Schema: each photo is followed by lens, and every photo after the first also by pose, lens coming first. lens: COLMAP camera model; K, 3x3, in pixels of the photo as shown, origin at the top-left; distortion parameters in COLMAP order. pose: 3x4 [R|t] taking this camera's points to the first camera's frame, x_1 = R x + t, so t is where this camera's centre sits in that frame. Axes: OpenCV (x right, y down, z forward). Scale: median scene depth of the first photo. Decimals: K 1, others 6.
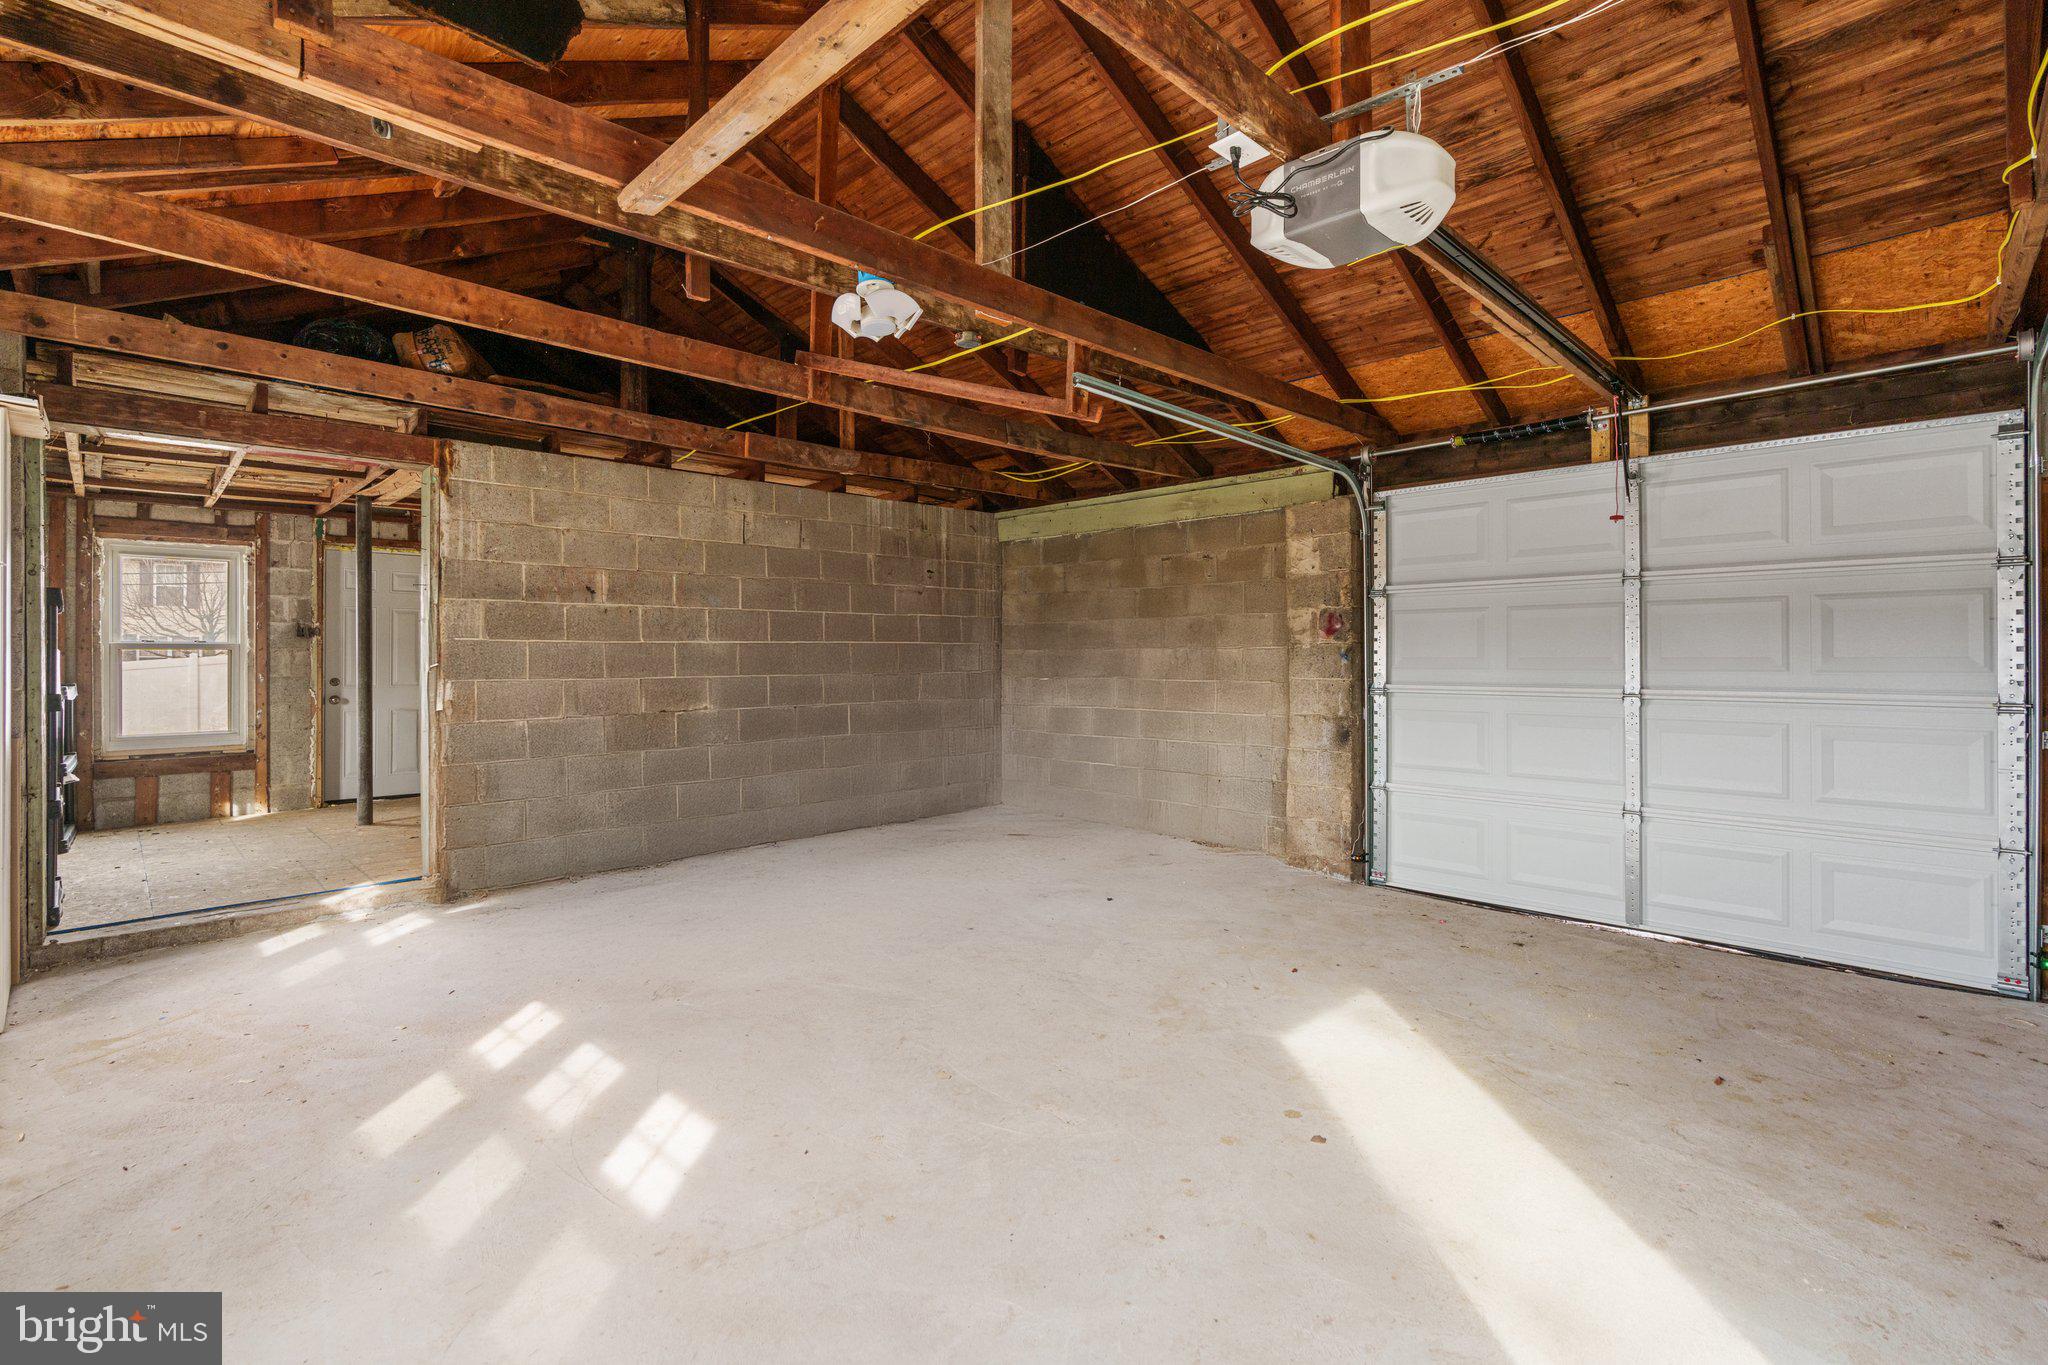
lens RADIAL K [[928.5, 0, 1023.9], [0, 928.5, 671.7], [0, 0, 1]] dist [-0.009751, 0.004084]
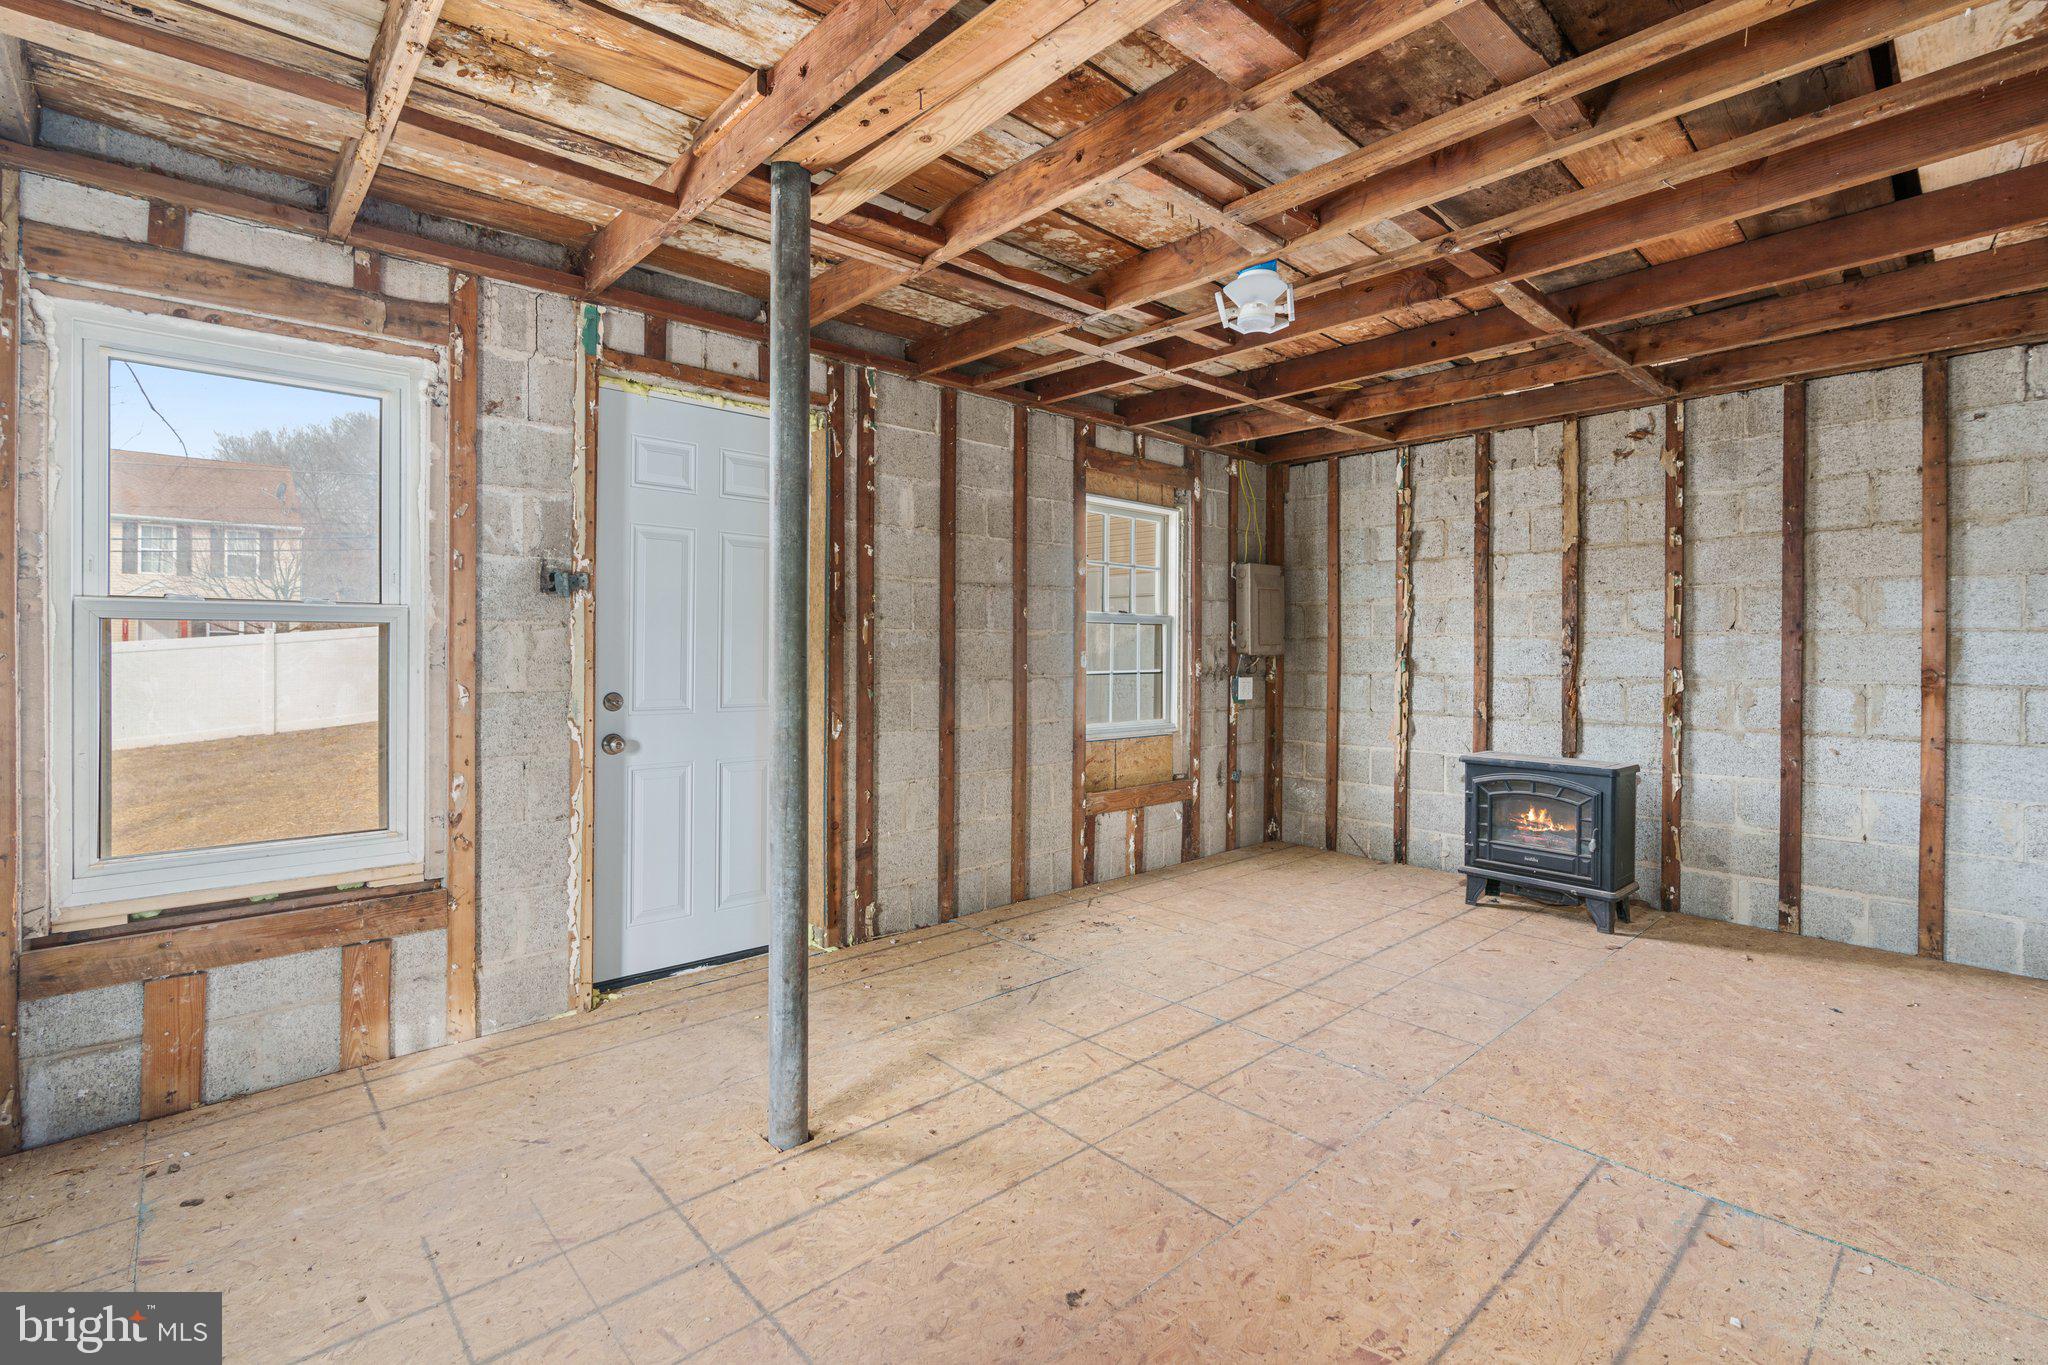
lens RADIAL K [[928.5, 0, 1023.8], [0, 928.5, 663.9], [0, 0, 1]] dist [-0.009751, 0.004084]
pose [[0.998980, 0.011112, -0.043761, -0.566546], [-0.010659, 0.999887, 0.010582, -0.013197], [0.043873, -0.010105, 0.998986, 0.614208]]
